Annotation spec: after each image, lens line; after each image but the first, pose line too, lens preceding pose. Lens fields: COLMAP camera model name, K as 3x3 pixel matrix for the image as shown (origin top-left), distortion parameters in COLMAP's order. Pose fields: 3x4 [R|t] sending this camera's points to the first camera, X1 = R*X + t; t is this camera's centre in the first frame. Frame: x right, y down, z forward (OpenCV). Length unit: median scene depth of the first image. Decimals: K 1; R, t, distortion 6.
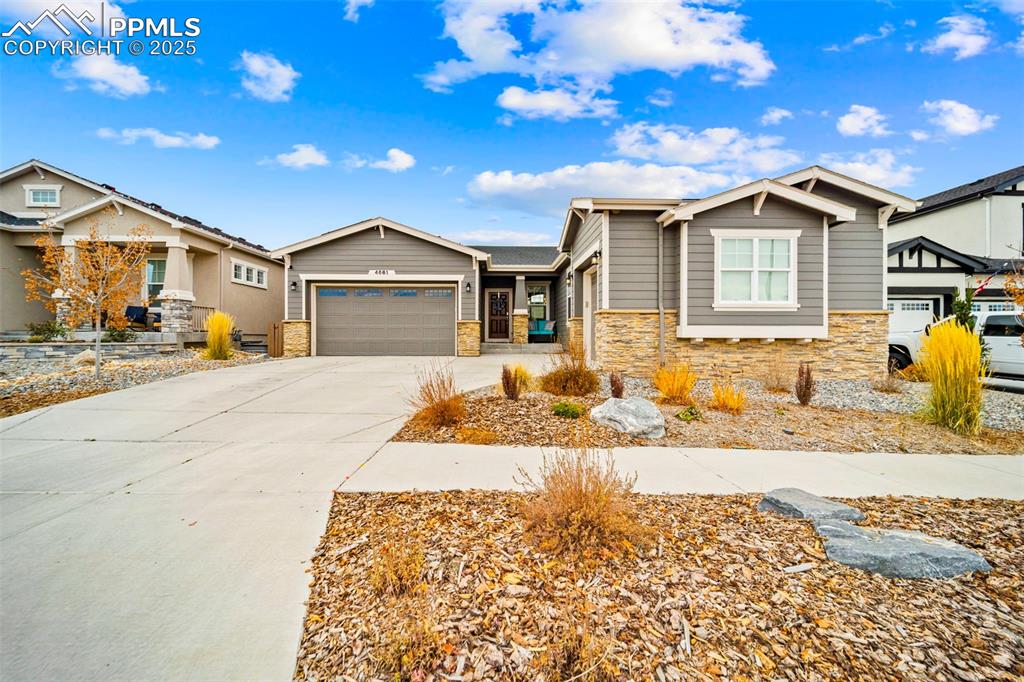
lens RADIAL K [[411.6, 0, 506.1], [0, 411.6, 338.4], [0, 0, 1]] dist [0.001460, 0.000152]
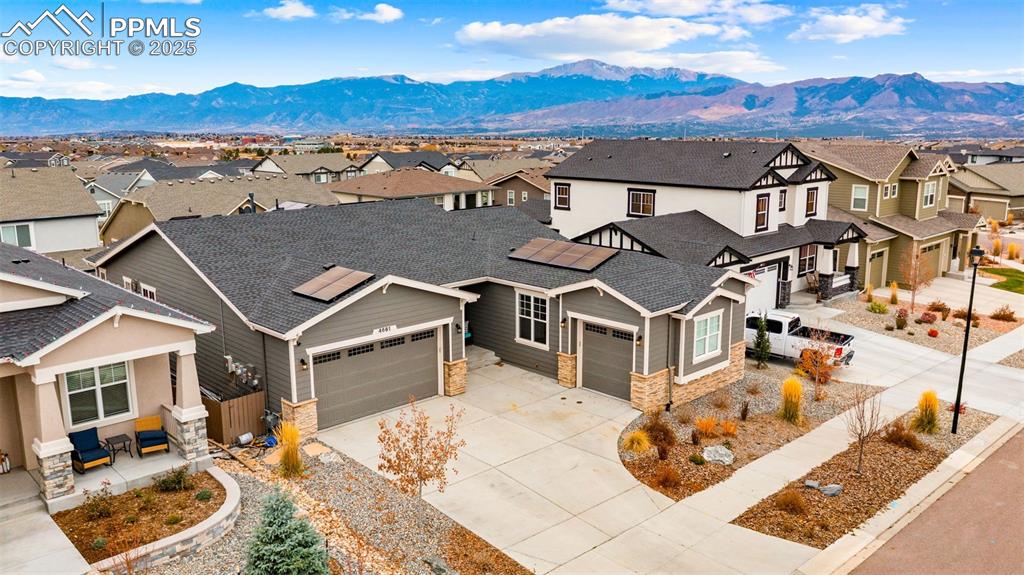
lens RADIAL K [[807.3, 0, 512.0], [0, 807.3, 287.5], [0, 0, 1]] dist [-0.017700, 0.006907]
pose [[0.736327, -0.142773, 0.661392, -1.355367], [0.005505, 0.978716, 0.205145, -0.661860], [-0.676604, -0.147413, 0.721441, -0.511311]]
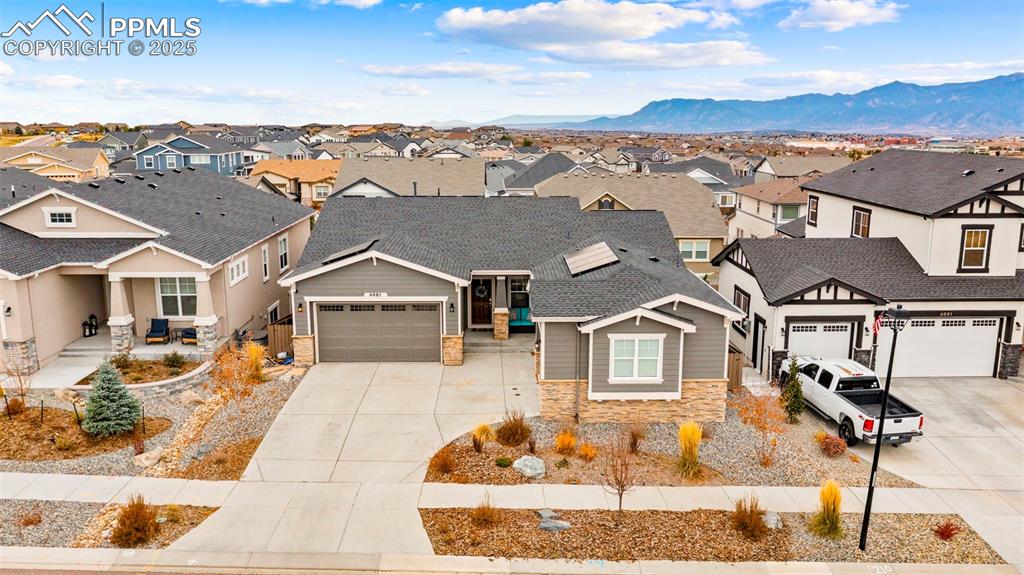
lens RADIAL K [[807.3, 0, 512.0], [0, 807.3, 287.5], [0, 0, 1]] dist [-0.017700, 0.006907]
pose [[0.999962, 0.001472, -0.008616, 0.100331], [0.000306, 0.979213, 0.202833, -0.673616], [0.008736, -0.202828, 0.979175, -1.253261]]
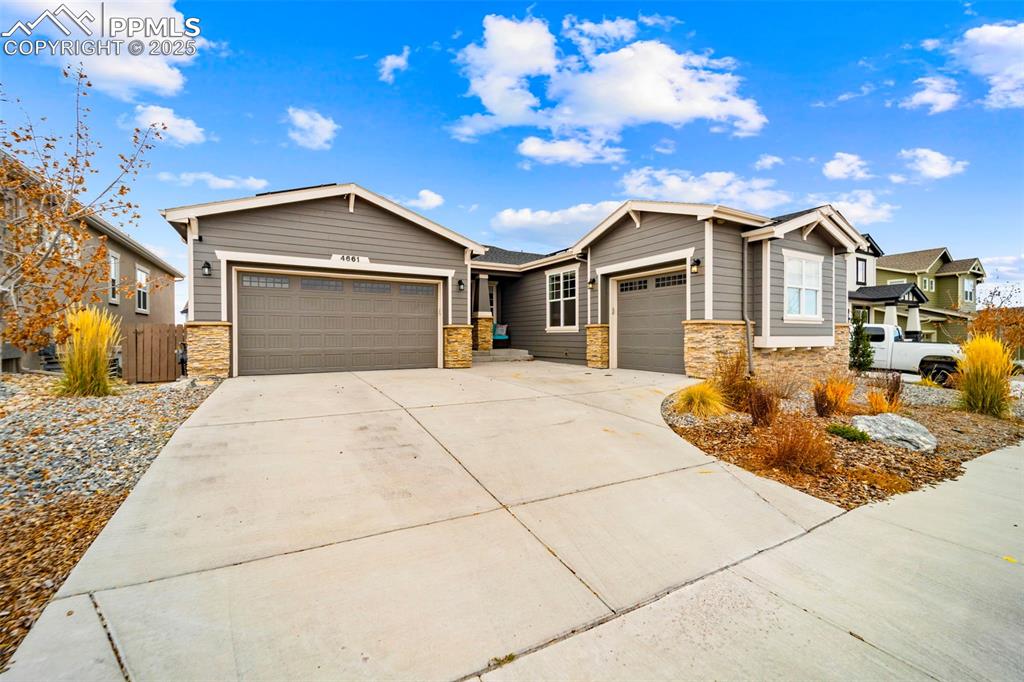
lens RADIAL K [[411.6, 0, 506.1], [0, 411.6, 338.4], [0, 0, 1]] dist [0.001460, 0.000152]
pose [[0.884338, -0.006639, 0.466801, -0.426334], [0.004131, 0.999971, 0.006395, -0.022749], [-0.466830, -0.003727, 0.884339, 0.233817]]
